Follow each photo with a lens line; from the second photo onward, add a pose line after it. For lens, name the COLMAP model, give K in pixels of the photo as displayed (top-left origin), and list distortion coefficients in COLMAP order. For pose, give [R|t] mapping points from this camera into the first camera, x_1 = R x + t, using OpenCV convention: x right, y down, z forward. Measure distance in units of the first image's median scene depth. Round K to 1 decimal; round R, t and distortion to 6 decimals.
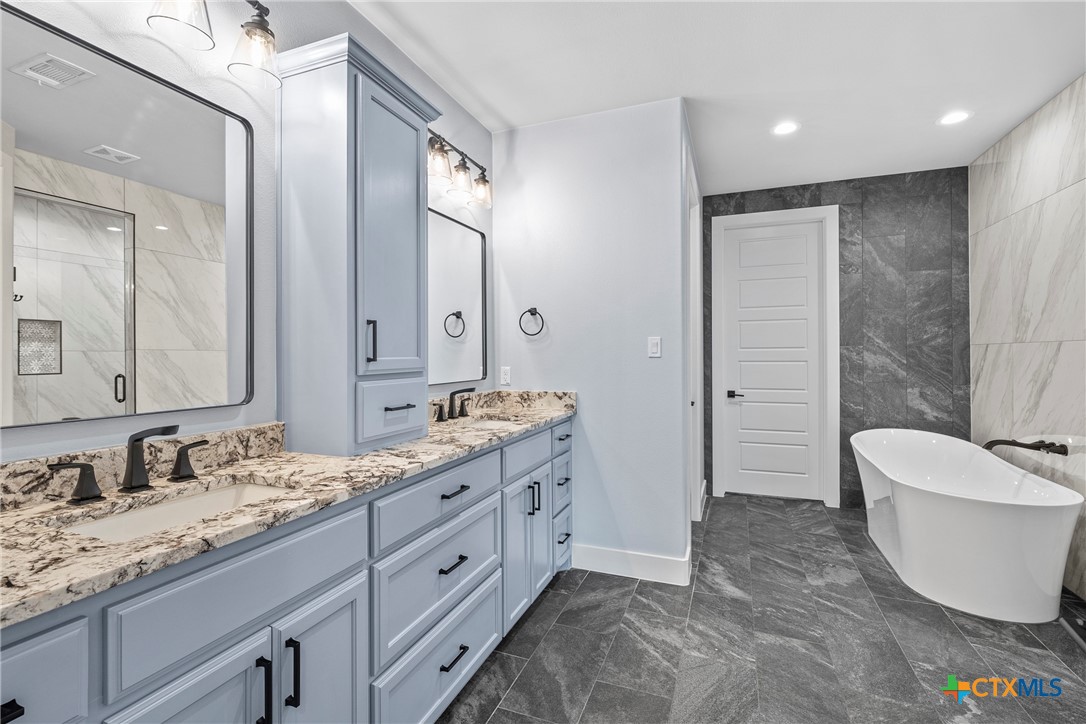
lens RADIAL K [[498.7, 0, 544.1], [0, 498.7, 357.8], [0, 0, 1]] dist [-0.002618, 0.000556]
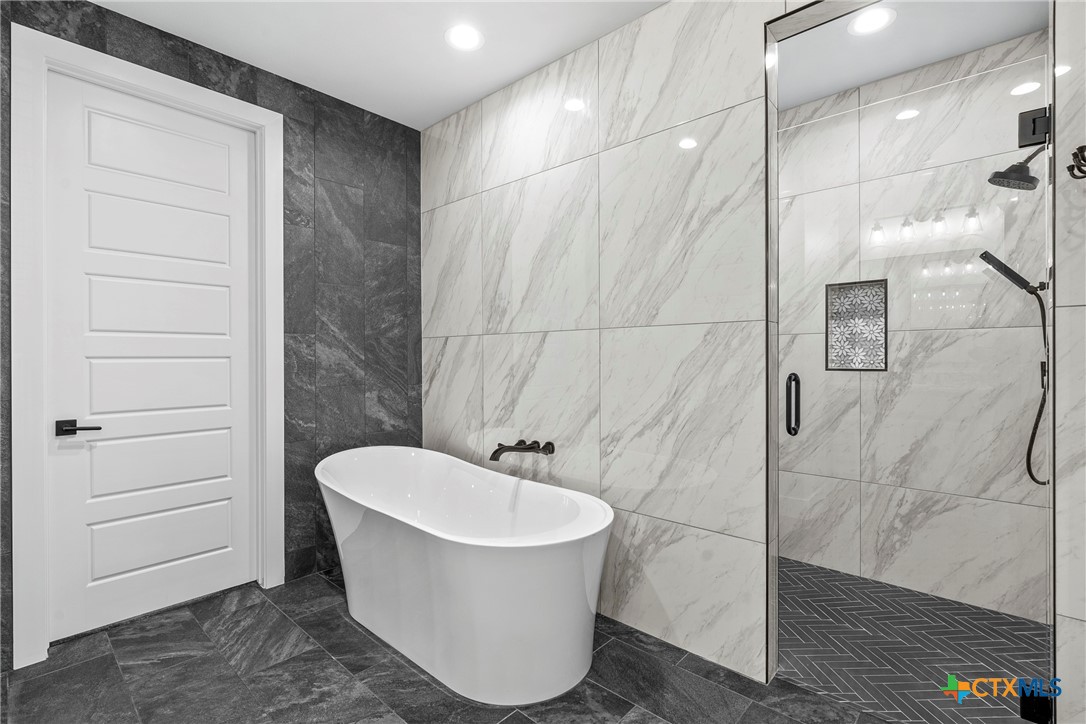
lens RADIAL K [[498.7, 0, 544.1], [0, 498.7, 357.8], [0, 0, 1]] dist [-0.002618, 0.000556]
pose [[0.358975, 0.002997, 0.933343, 0.116533], [0.007812, 0.999950, -0.006216, 0.015607], [-0.933315, 0.009522, 0.358933, 0.480260]]
